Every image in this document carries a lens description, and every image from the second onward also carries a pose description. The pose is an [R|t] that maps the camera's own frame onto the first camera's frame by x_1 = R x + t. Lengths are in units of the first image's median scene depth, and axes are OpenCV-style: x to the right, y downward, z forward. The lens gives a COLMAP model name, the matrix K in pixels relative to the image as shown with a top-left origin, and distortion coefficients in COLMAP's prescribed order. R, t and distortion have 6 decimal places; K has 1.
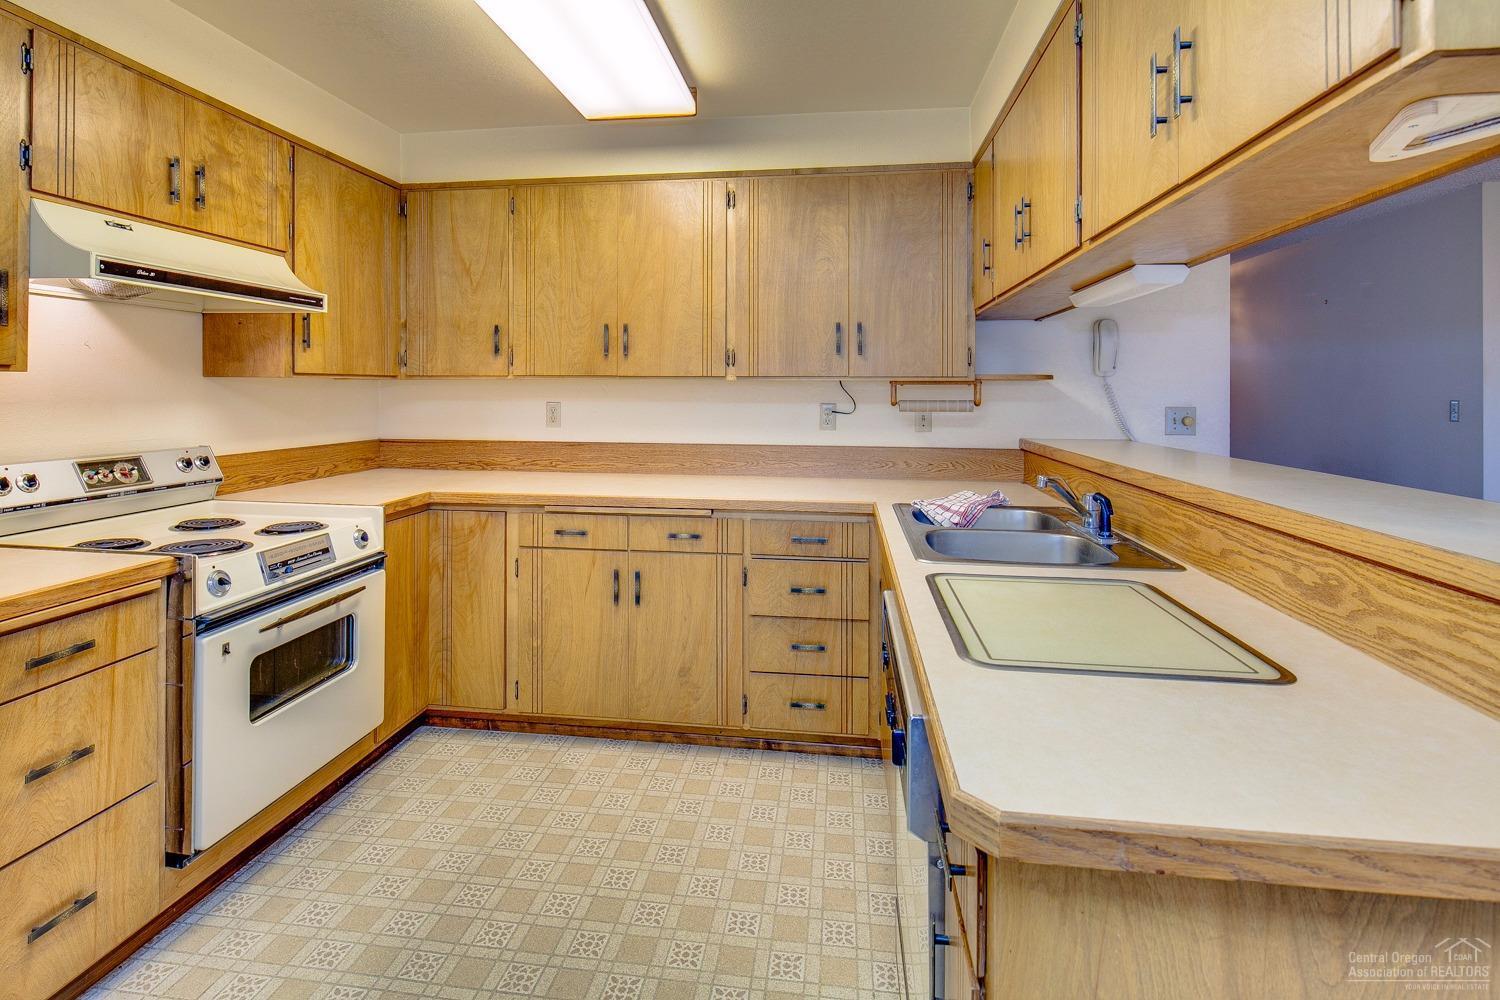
lens RADIAL K [[729.6, 0, 754.9], [0, 729.6, 393.1], [0, 0, 1]] dist [0.002164, -0.004333]
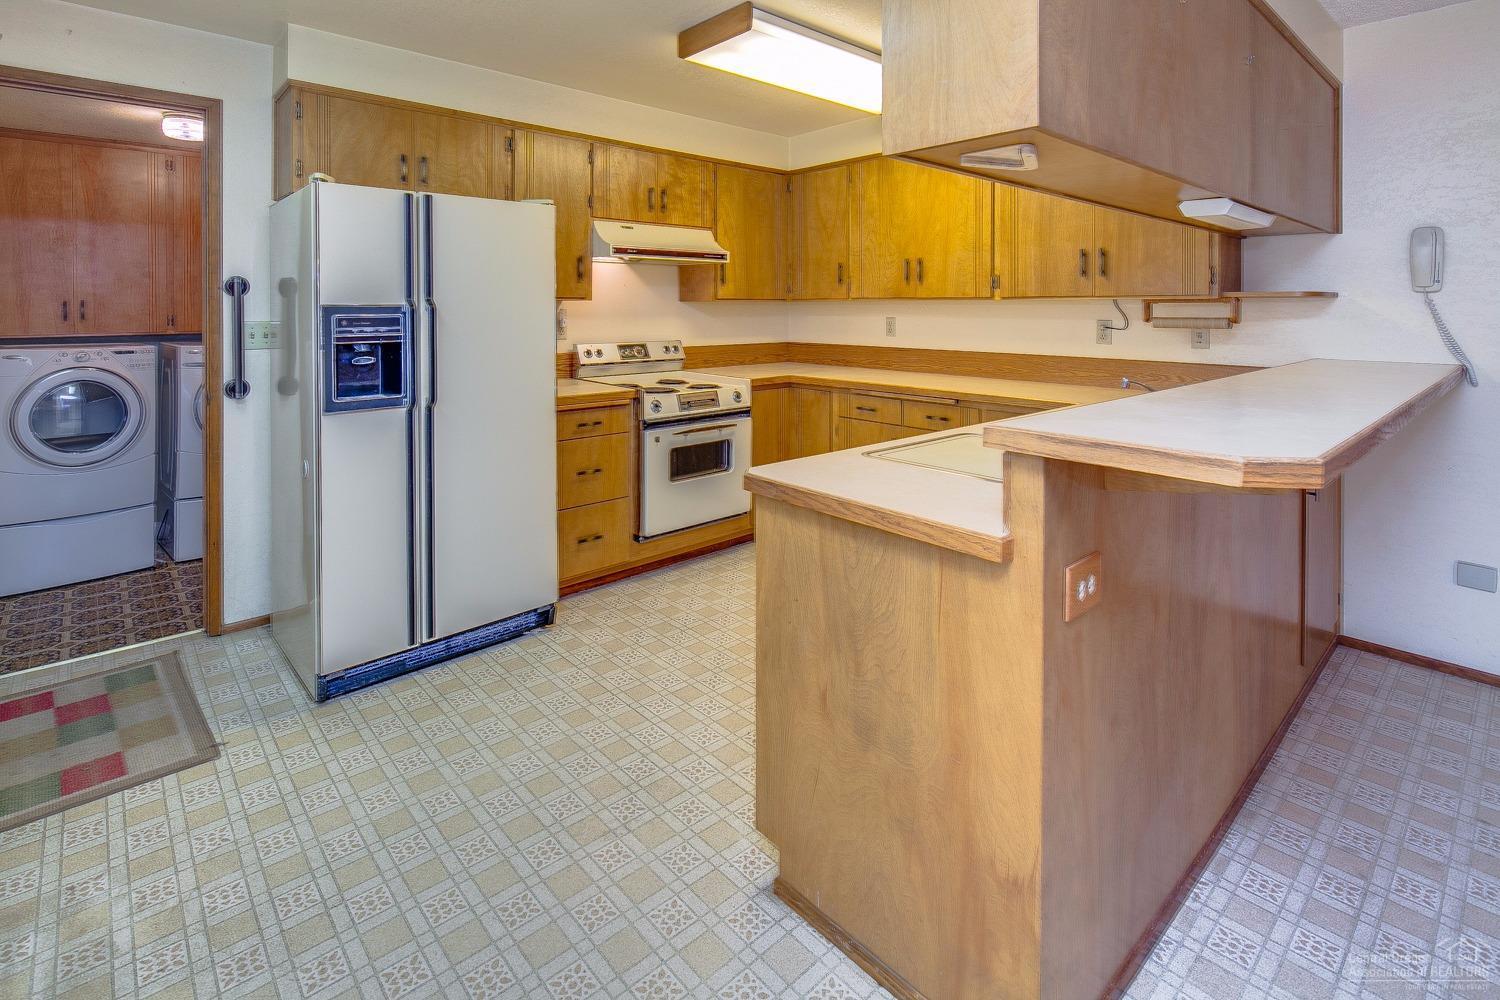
lens RADIAL K [[729.6, 0, 745.8], [0, 729.6, 315.6], [0, 0, 1]] dist [0.002164, -0.004333]
pose [[0.762136, 0.004056, -0.647404, 0.539402], [-0.000563, 0.999984, 0.005601, 0.002199], [0.647416, -0.003905, 0.762126, -0.257382]]
